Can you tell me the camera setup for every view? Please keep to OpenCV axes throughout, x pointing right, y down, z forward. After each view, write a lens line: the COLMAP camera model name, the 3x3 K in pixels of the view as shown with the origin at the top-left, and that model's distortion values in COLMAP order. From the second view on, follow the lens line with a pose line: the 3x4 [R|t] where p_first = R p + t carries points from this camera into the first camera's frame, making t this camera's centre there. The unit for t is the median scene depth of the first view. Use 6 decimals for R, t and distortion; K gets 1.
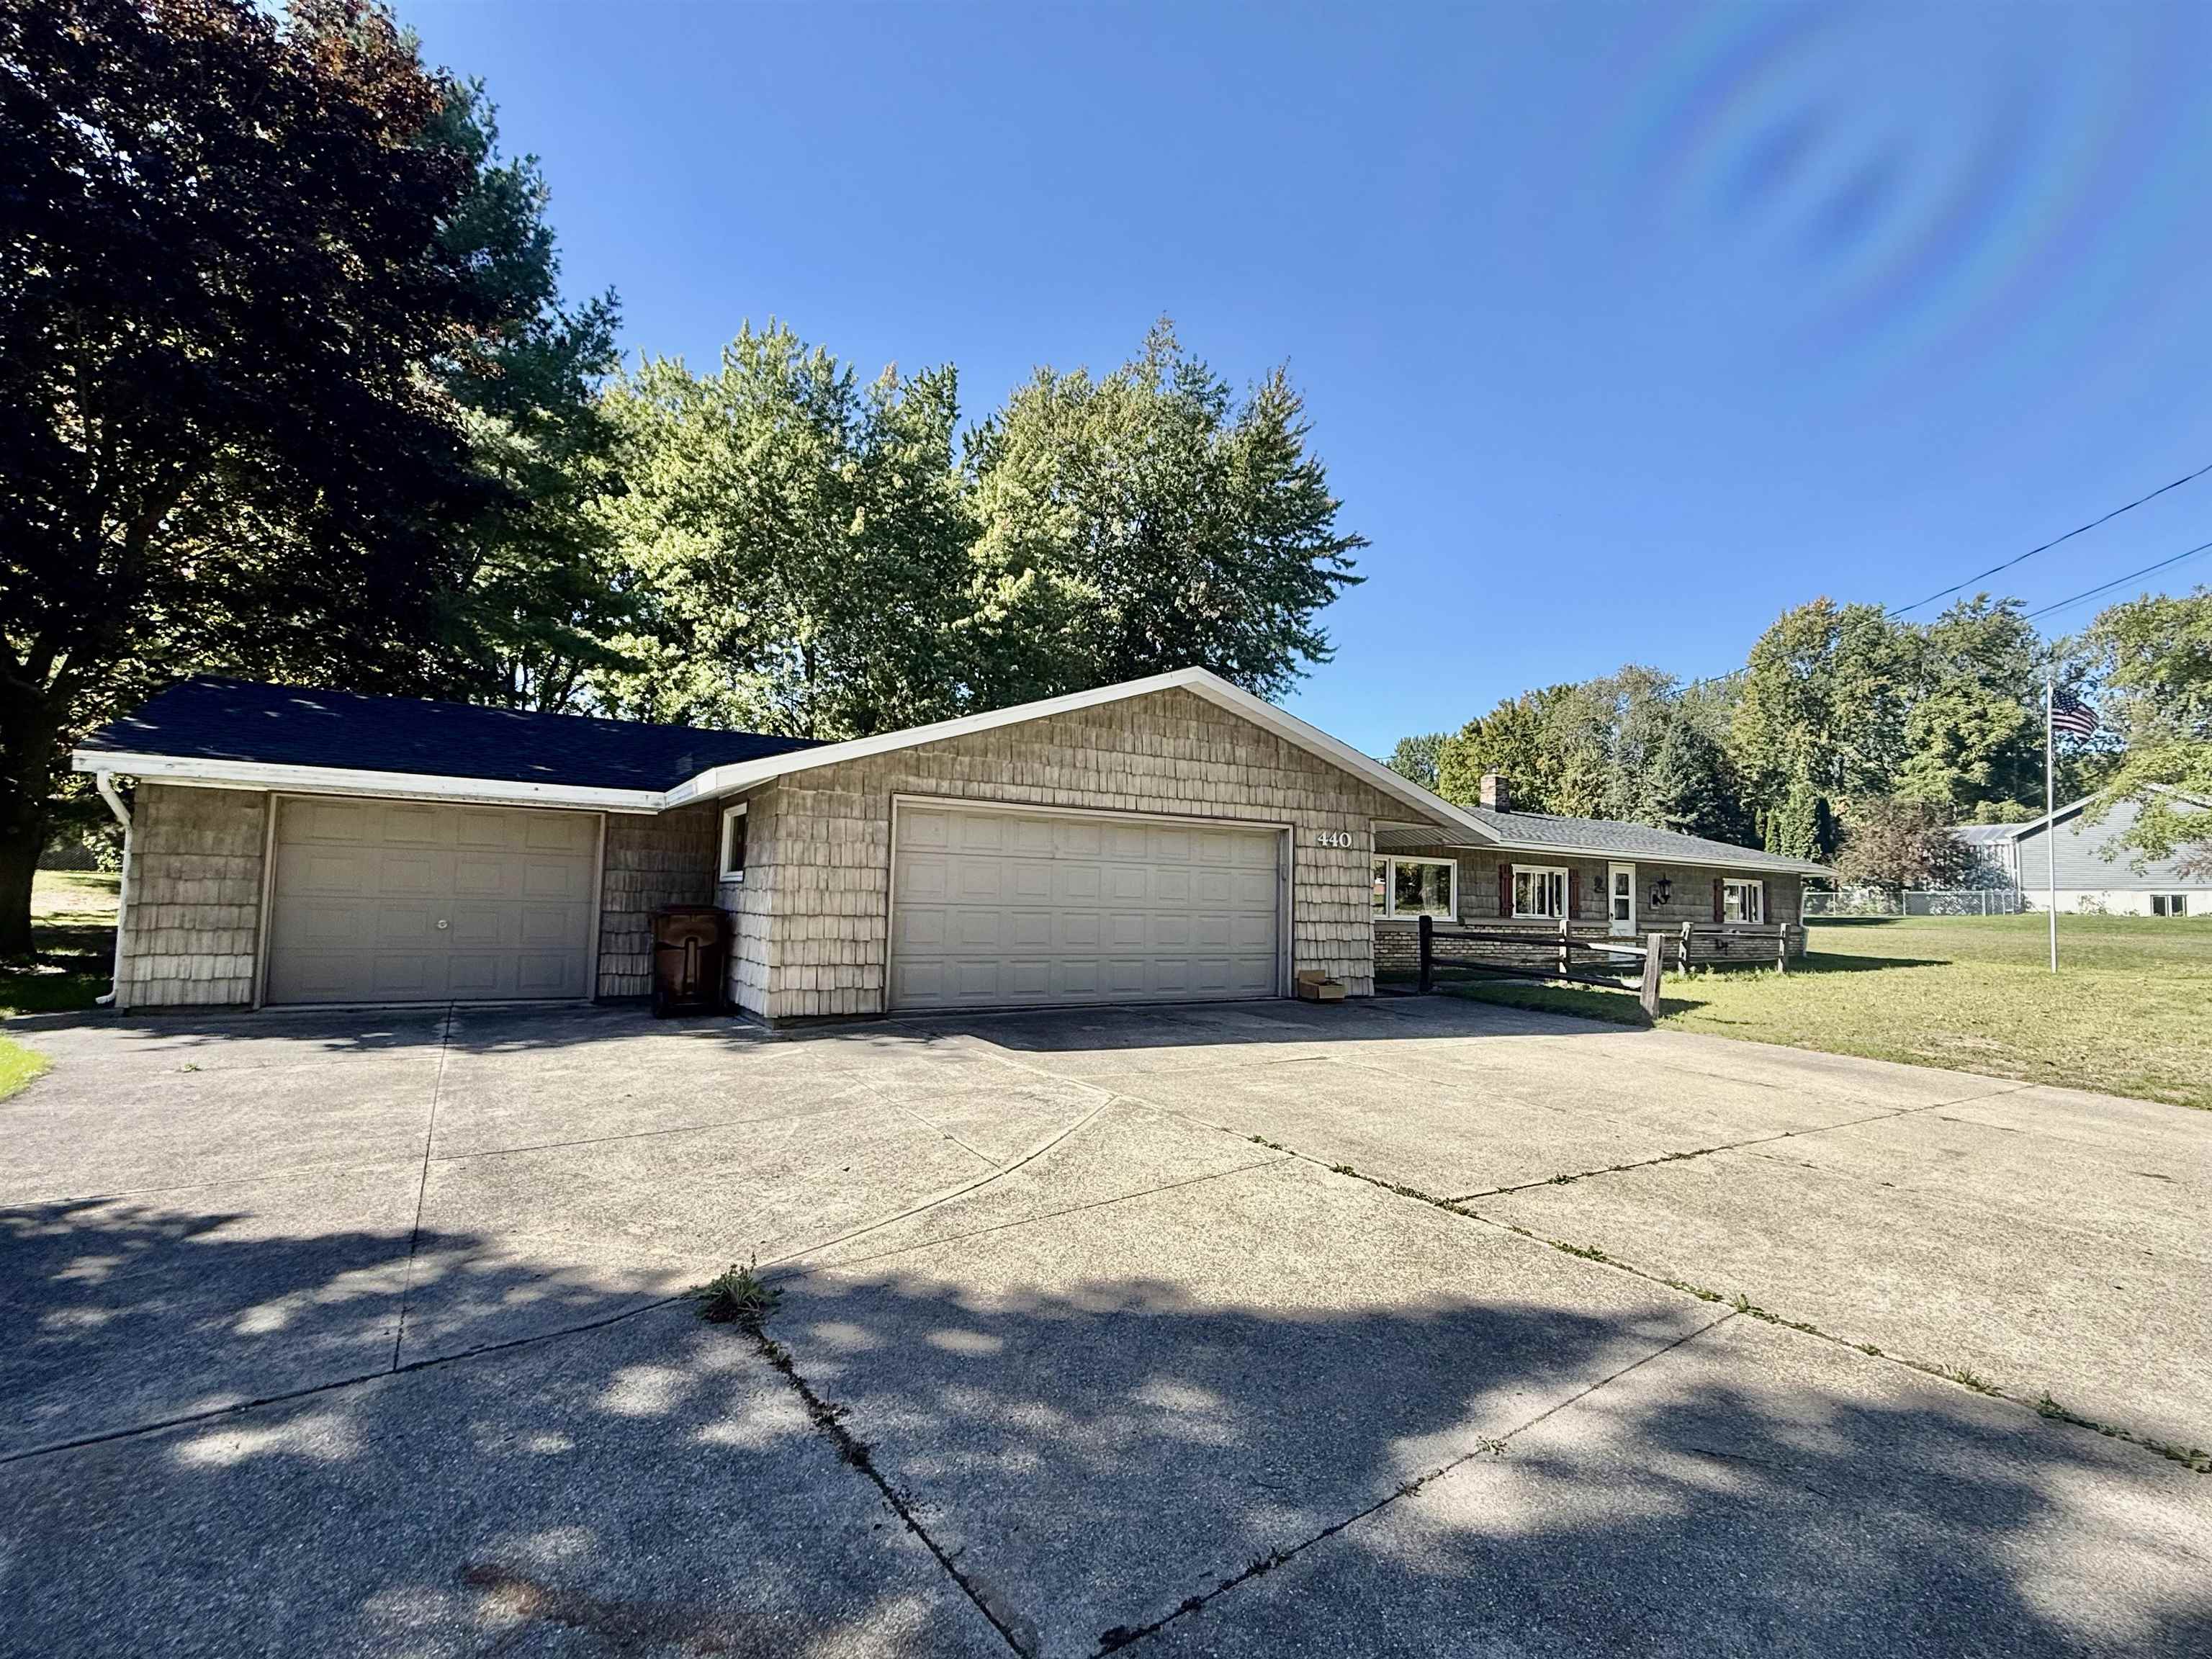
lens RADIAL K [[1025.5, 0, 1106.0], [0, 1025.5, 829.5], [0, 0, 1]] dist [0.000716, -0.000366]
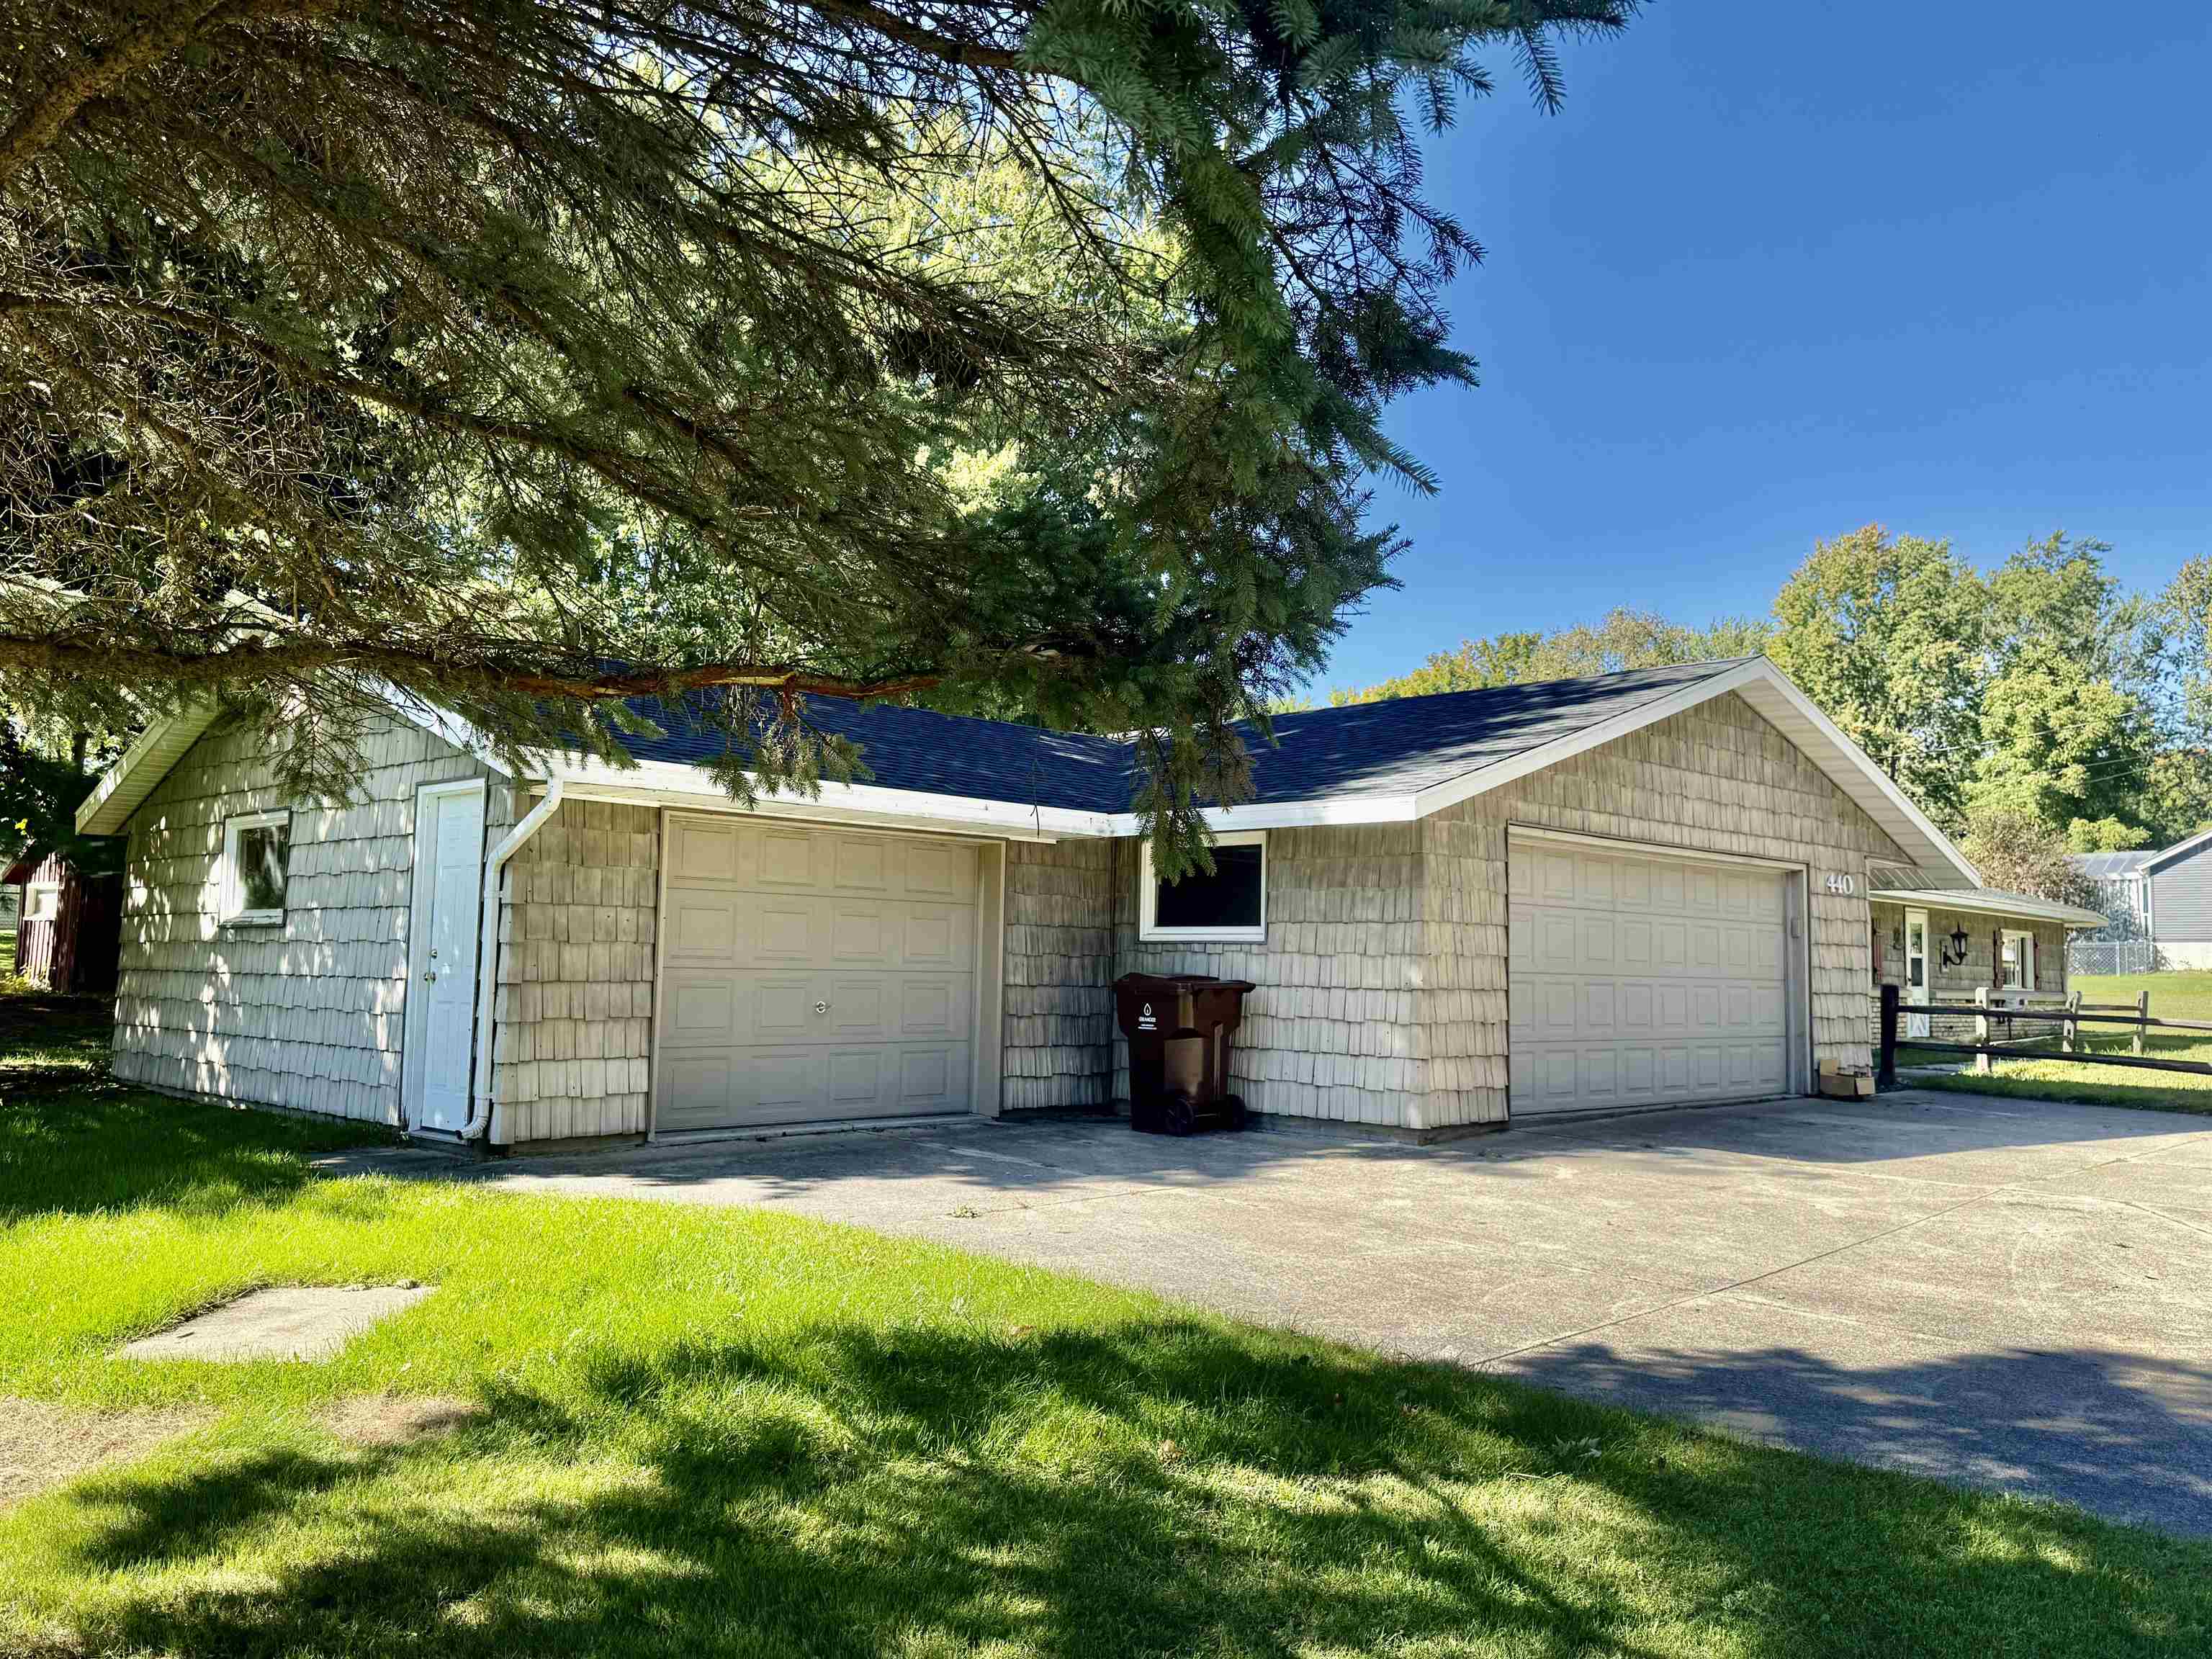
lens RADIAL K [[1679.9, 0, 1106.0], [0, 1679.9, 829.5], [0, 0, 1]] dist [0.128968, -0.178155]
pose [[0.969863, 0.014110, 0.243241, -0.145397], [-0.012840, 0.999894, -0.006805, -0.003542], [-0.243312, 0.003477, 0.969942, -0.022002]]
